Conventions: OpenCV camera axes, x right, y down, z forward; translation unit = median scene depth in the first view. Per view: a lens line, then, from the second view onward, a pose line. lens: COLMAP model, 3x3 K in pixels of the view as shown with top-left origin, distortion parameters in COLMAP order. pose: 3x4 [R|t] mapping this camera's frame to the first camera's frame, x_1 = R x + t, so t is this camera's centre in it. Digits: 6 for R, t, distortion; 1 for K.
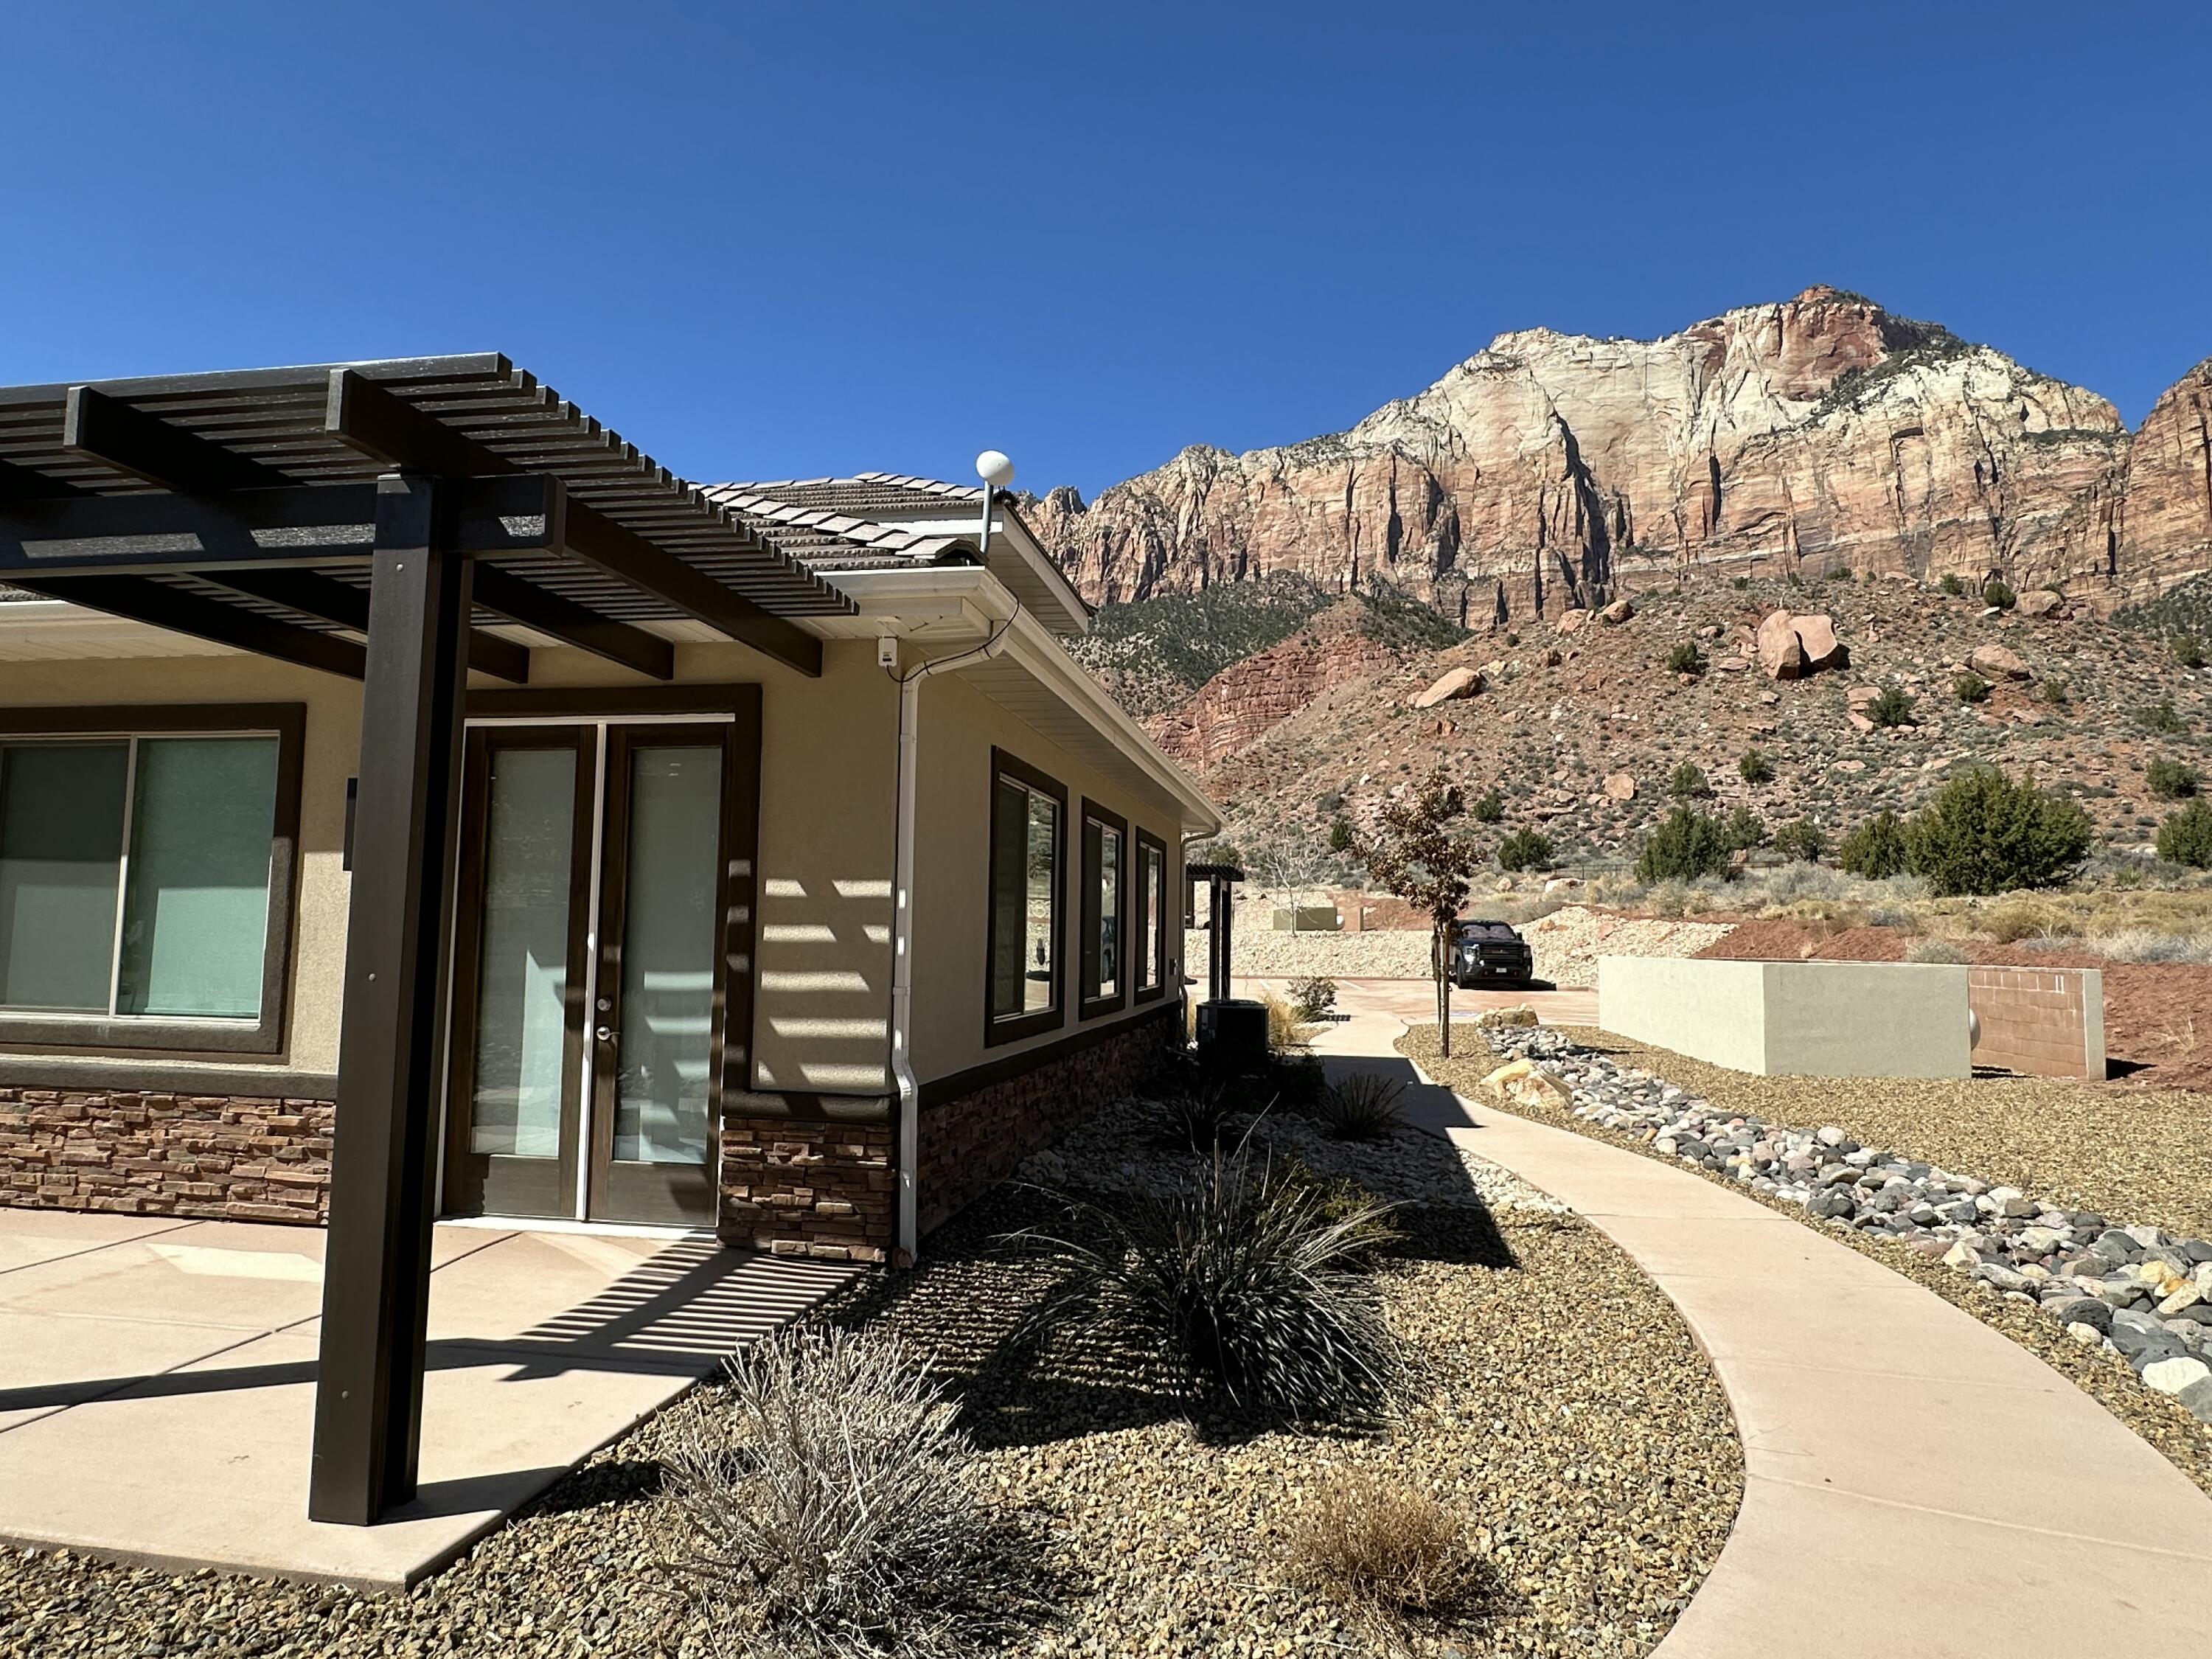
lens RADIAL K [[1339.1, 0, 1106.0], [0, 1339.1, 829.5], [0, 0, 1]] dist [-0.000051, 0.001815]
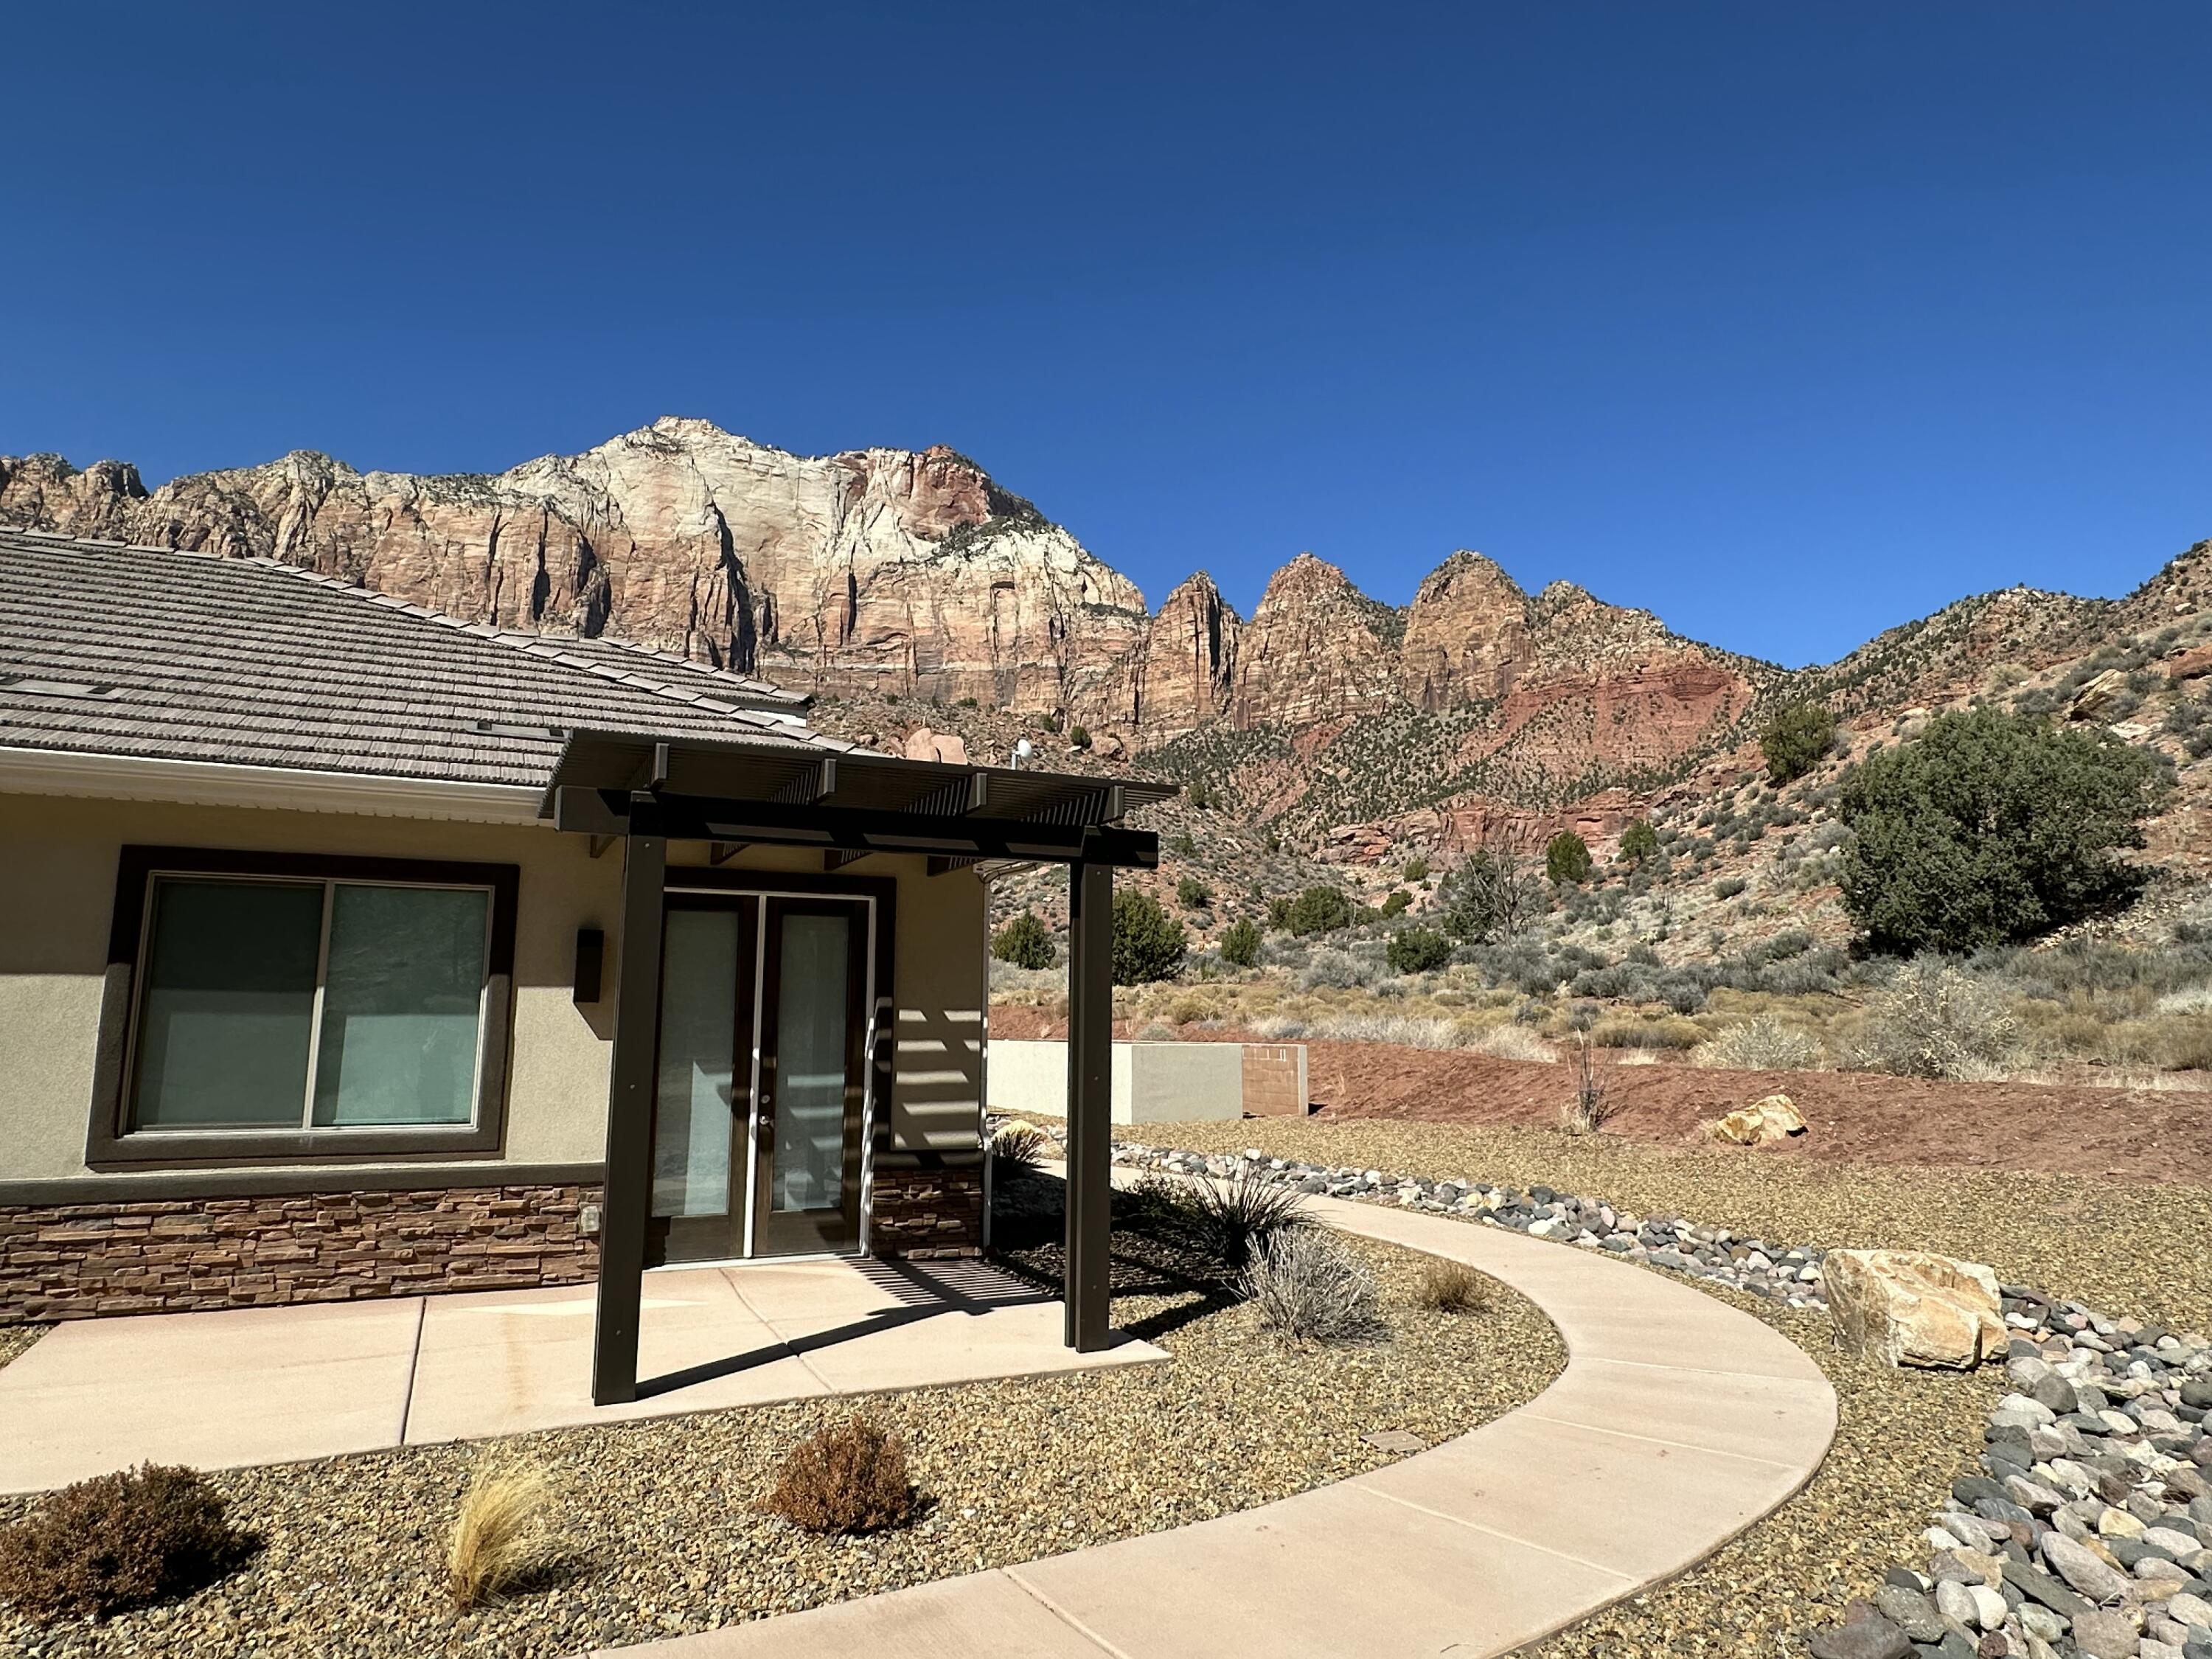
lens RADIAL K [[1344.4, 0, 1095.1], [0, 1344.4, 825.2], [0, 0, 1]] dist [-0.001230, 0.001190]
pose [[0.809922, 0.075920, 0.581603, -0.914599], [-0.041196, 0.996502, -0.072711, -0.064732], [-0.585088, 0.034930, 0.810217, -0.338324]]
